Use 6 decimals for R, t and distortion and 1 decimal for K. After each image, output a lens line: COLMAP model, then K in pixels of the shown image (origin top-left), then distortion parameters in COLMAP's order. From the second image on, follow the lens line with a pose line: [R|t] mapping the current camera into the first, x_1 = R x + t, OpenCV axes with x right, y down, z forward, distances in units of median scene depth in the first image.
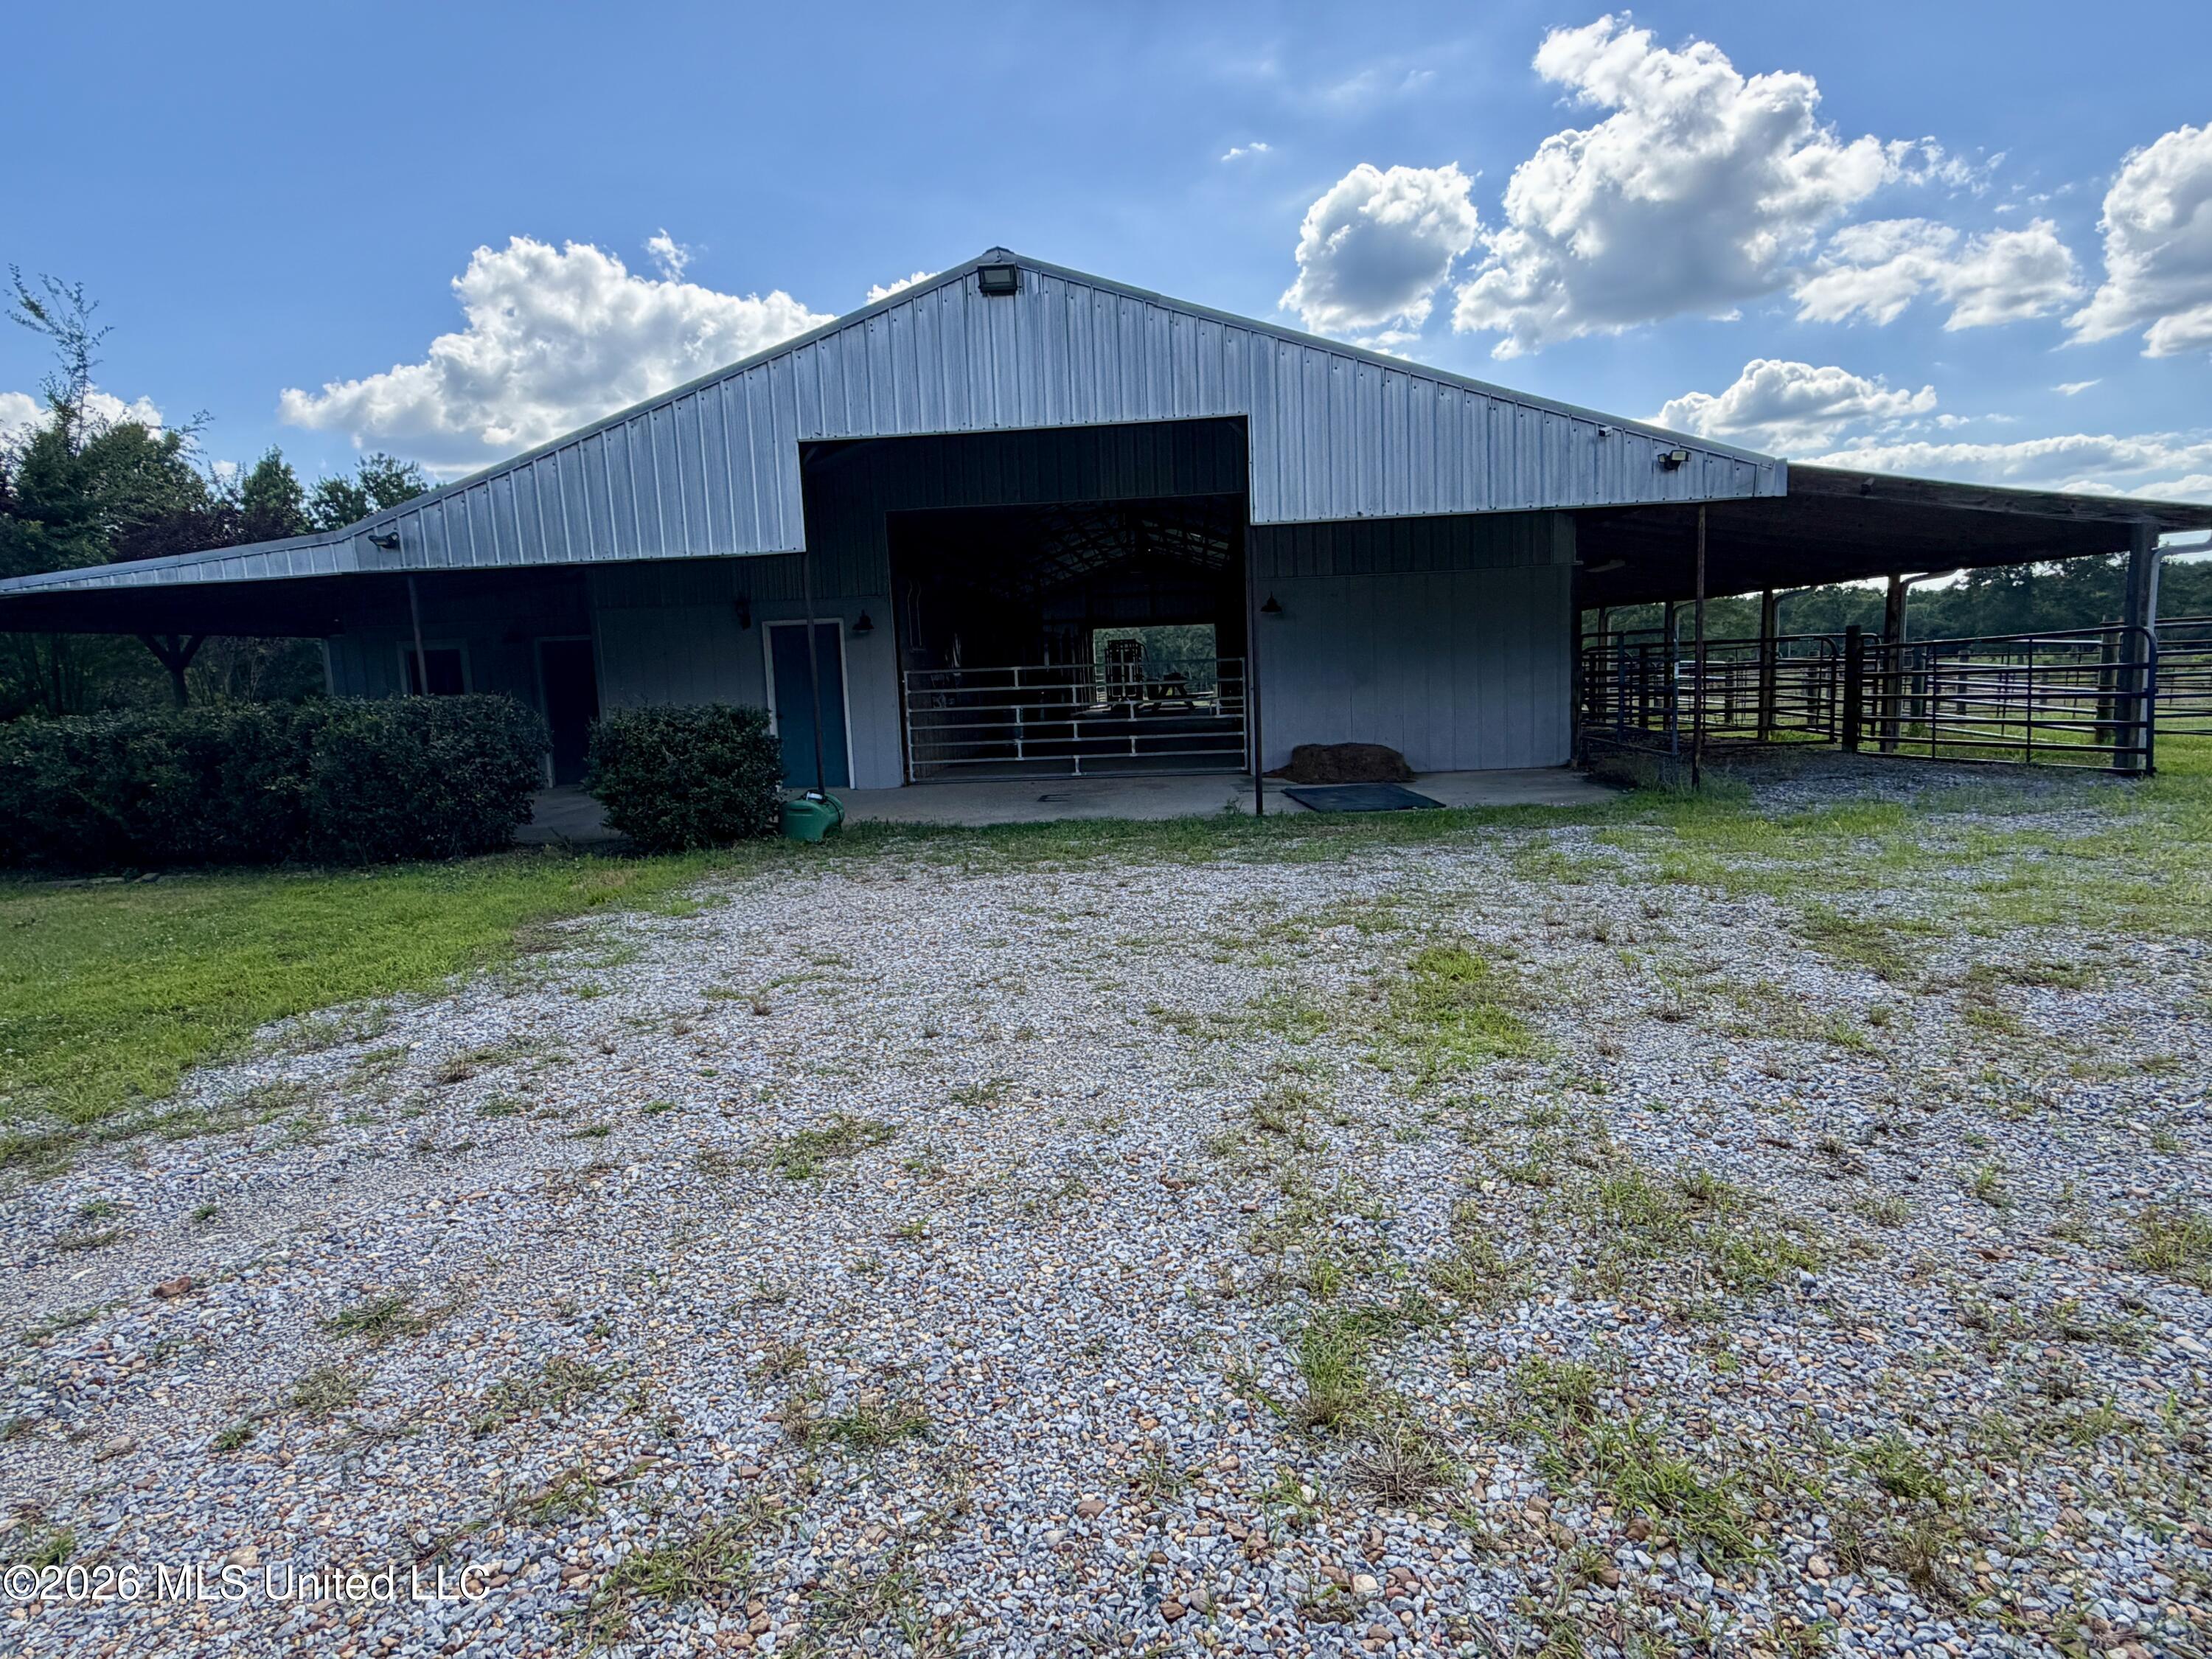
lens RADIAL K [[1199.8, 0, 1031.4], [0, 1199.8, 810.1], [0, 0, 1]] dist [0.000056, 0.000044]
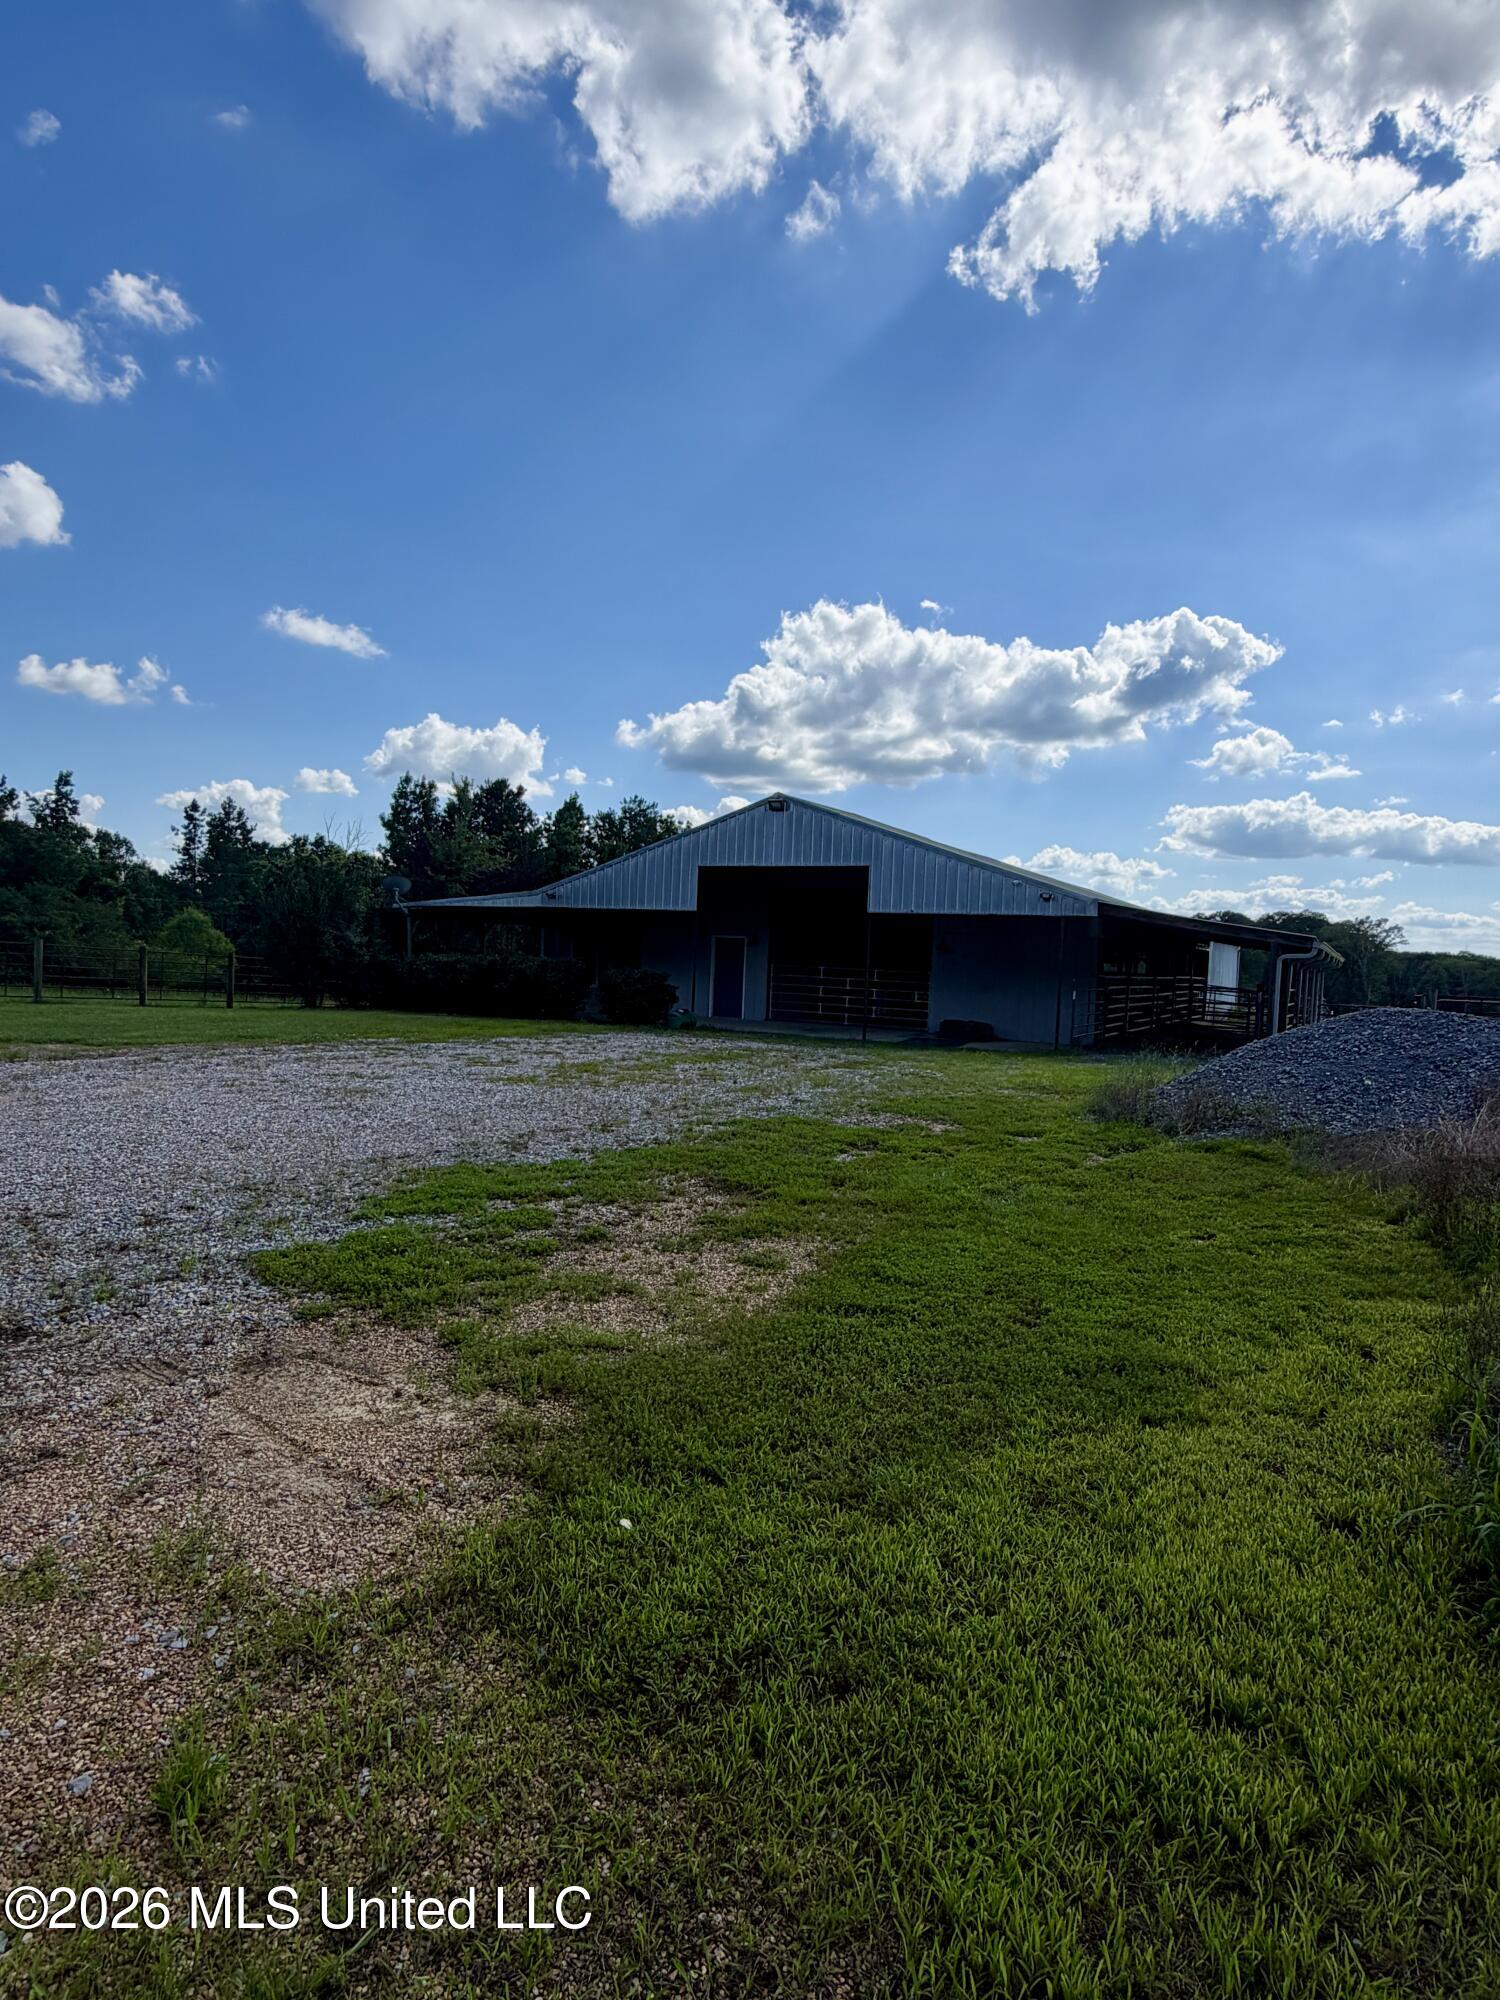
lens RADIAL K [[1093.2, 0, 750.0], [0, 1093.2, 1000.0], [0, 0, 1]] dist [-0.002236, 0.001368]
pose [[0.915409, 0.095588, -0.391010, 0.970028], [-0.125962, 0.990633, -0.052722, 0.079943], [0.382308, 0.097514, 0.918875, -1.184626]]
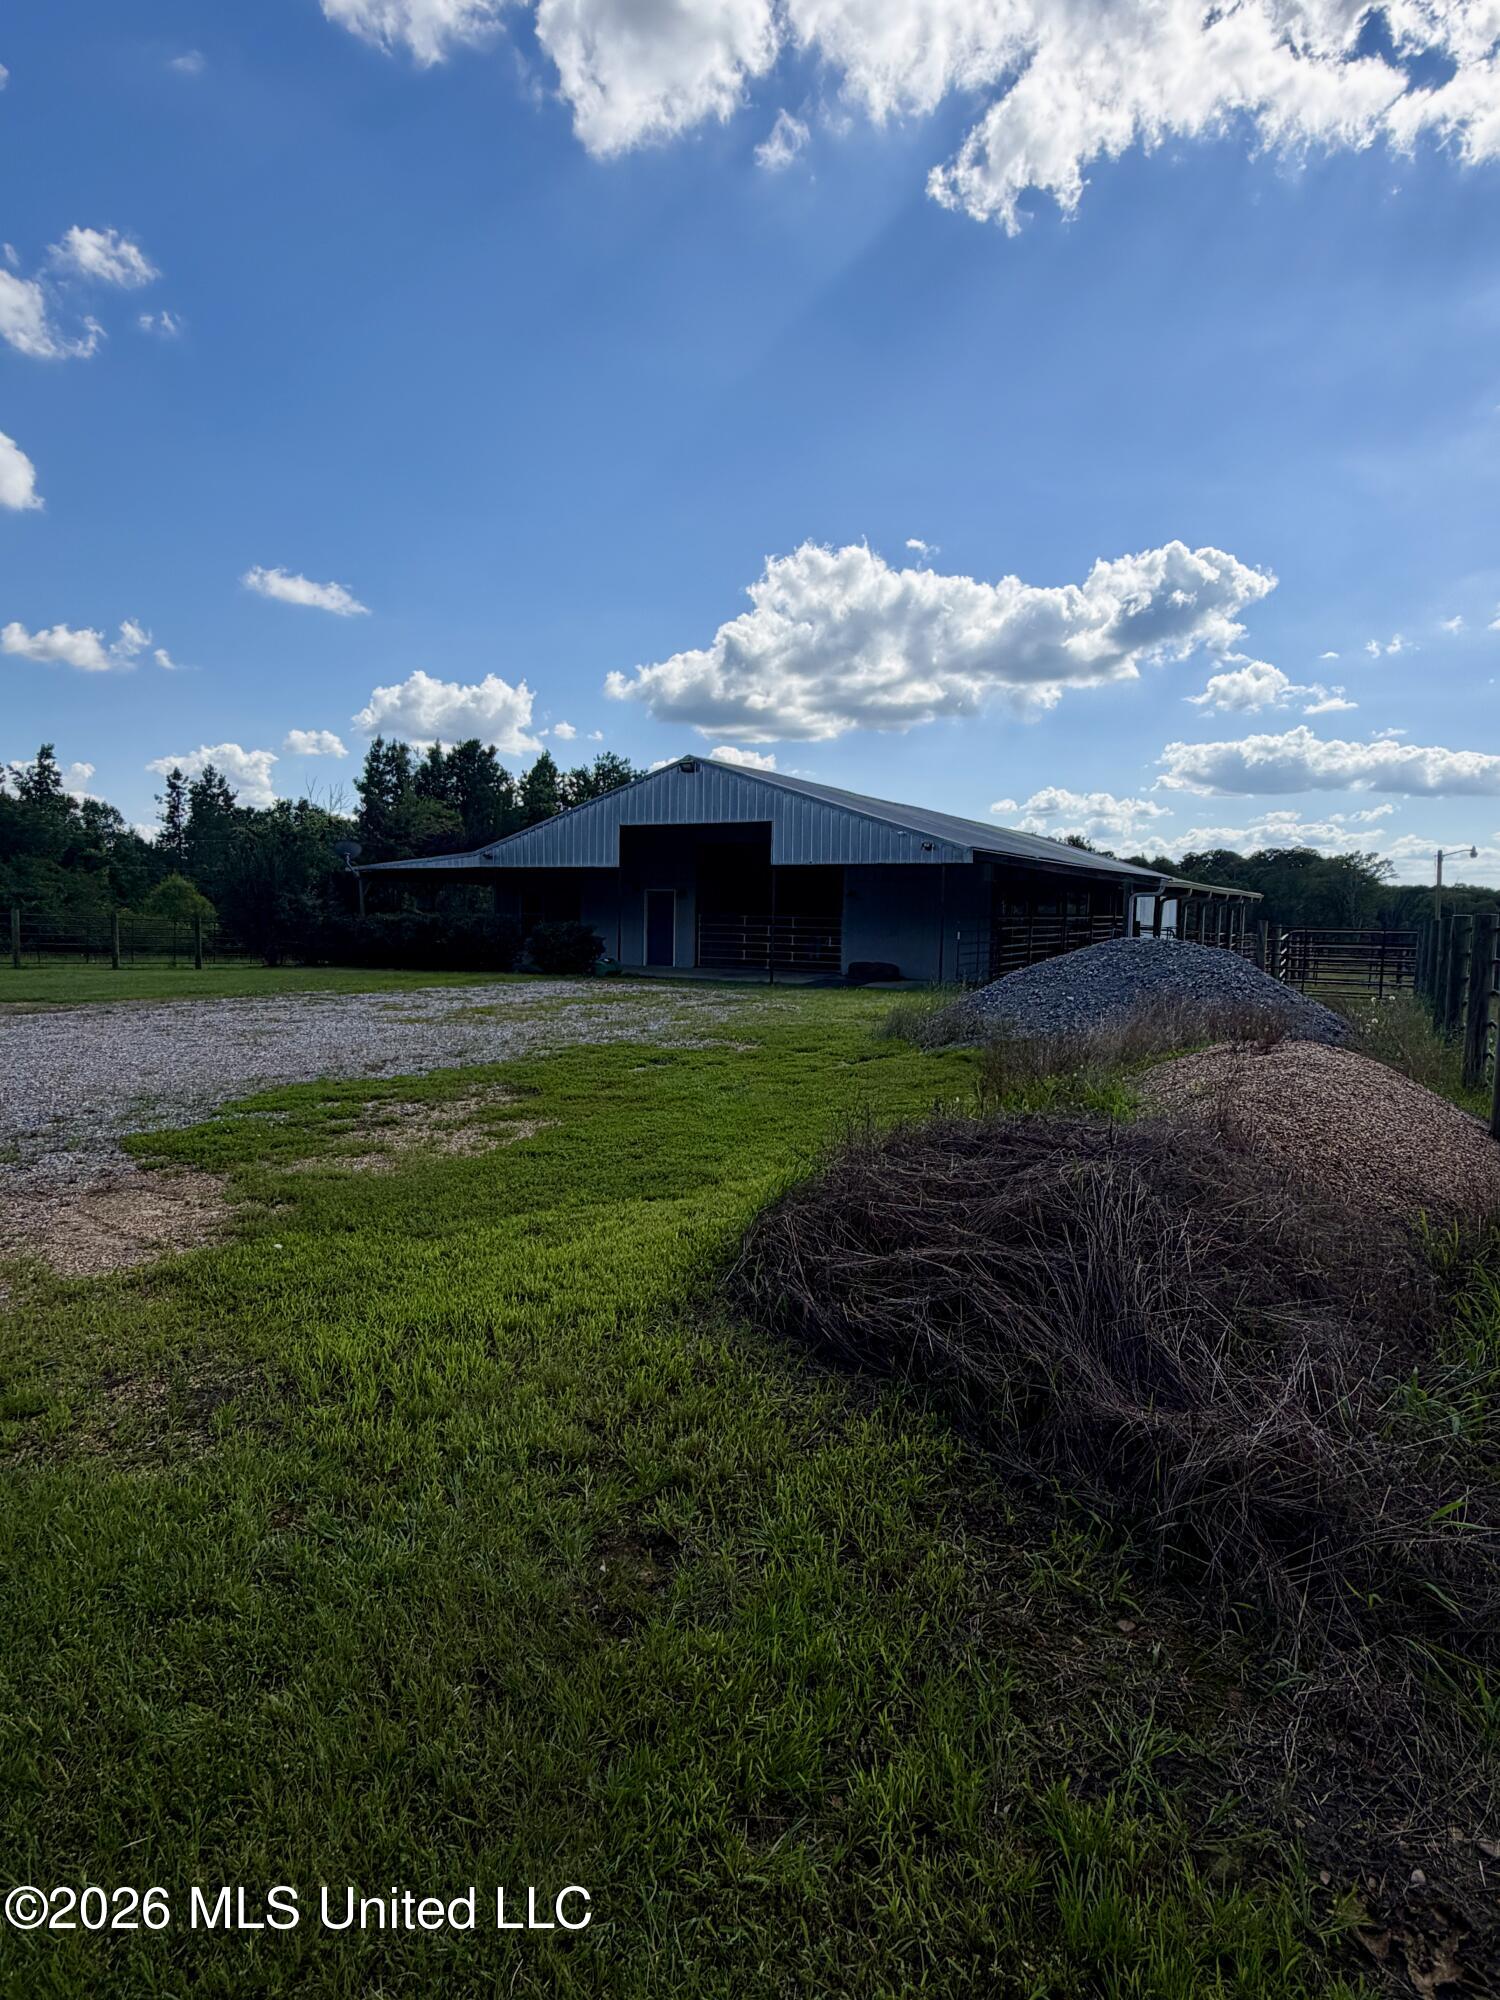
lens RADIAL K [[1099.4, 0, 741.8], [0, 1099.4, 1004.2], [0, 0, 1]] dist [0.000440, 0.000139]
pose [[0.913289, 0.090747, -0.397074, 1.262714], [-0.100794, 0.994897, -0.004458, 0.079048], [0.394644, 0.044094, 0.917776, -1.313639]]
